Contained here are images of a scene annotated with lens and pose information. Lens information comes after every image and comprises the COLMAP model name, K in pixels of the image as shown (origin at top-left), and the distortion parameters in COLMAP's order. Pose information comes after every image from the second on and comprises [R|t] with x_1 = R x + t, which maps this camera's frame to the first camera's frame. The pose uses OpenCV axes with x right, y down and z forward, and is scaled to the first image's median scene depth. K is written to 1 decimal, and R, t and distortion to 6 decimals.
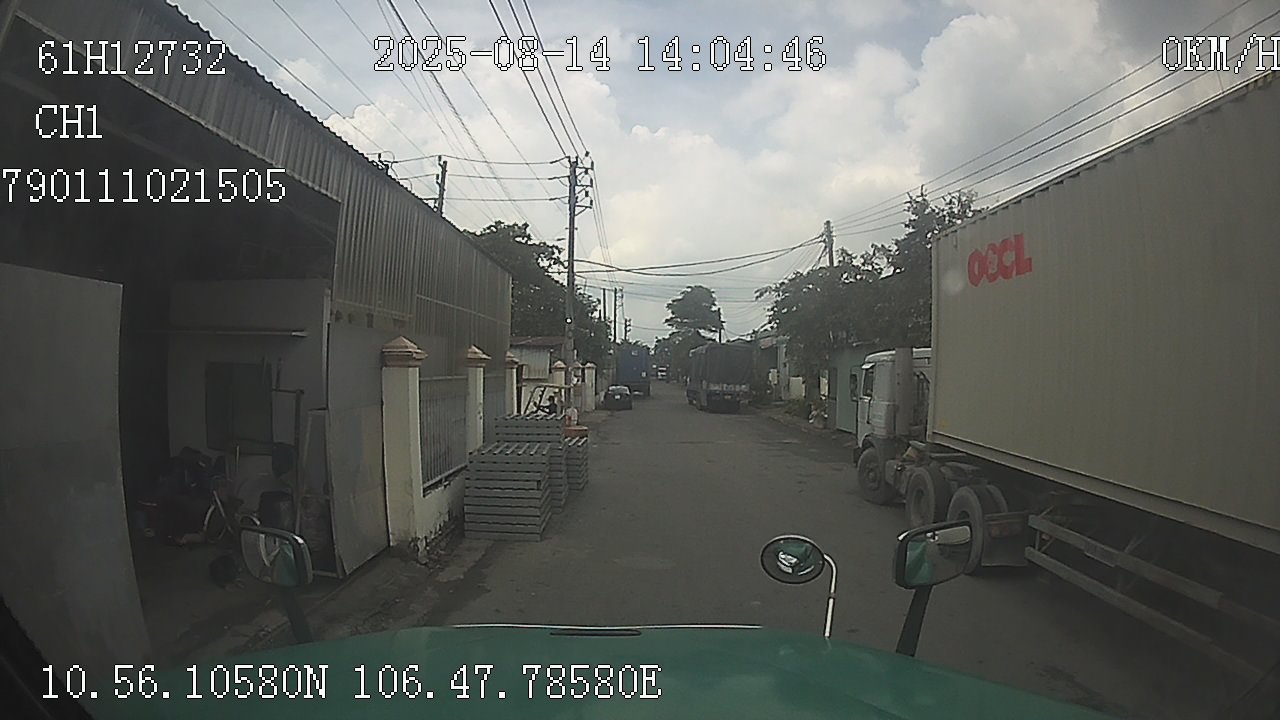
lens RADIAL K [[879.8, 0, 611.5], [0, 879.8, 358.2], [0, 0, 1]] dist [-0.172612, -0.001032]
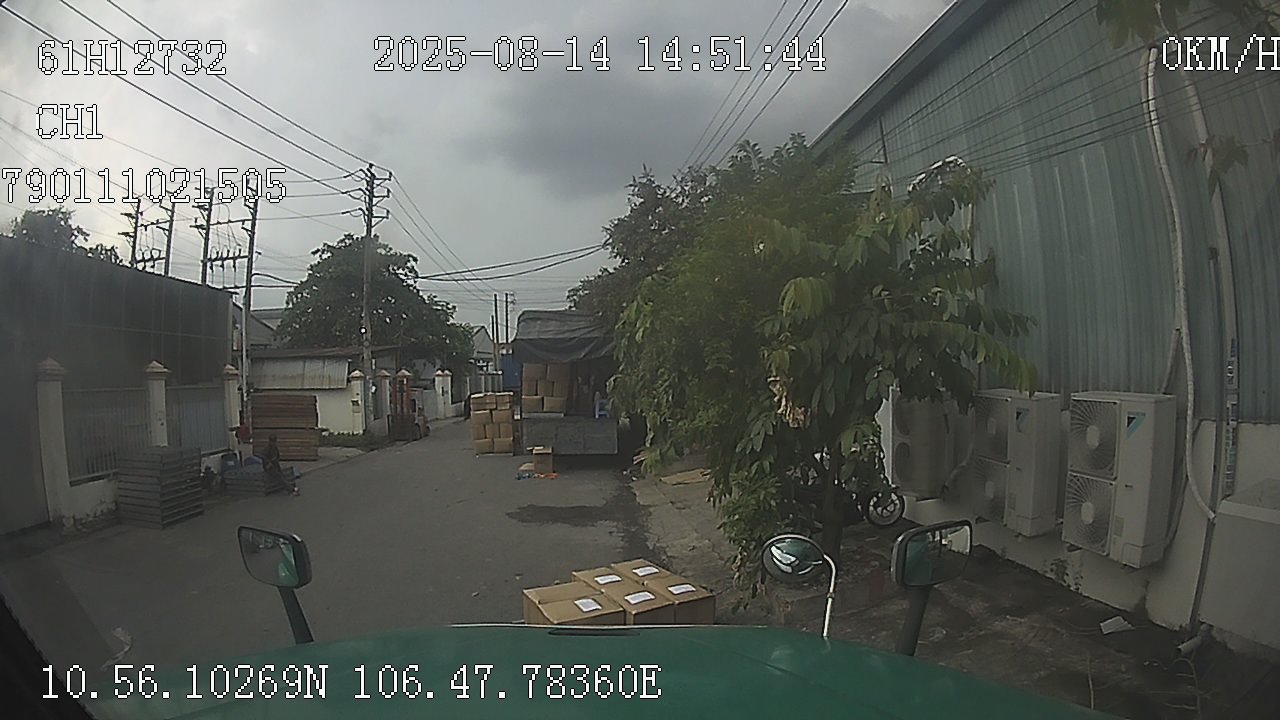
lens RADIAL K [[879.8, 0, 673.2], [0, 879.8, 364.7], [0, 0, 1]] dist [-0.172612, -0.001032]
pose [[0.998170, -0.041463, -0.044026, 0.327101], [0.041543, 0.999136, 0.000904, 0.010268], [0.043950, -0.002731, 0.999030, 0.017346]]
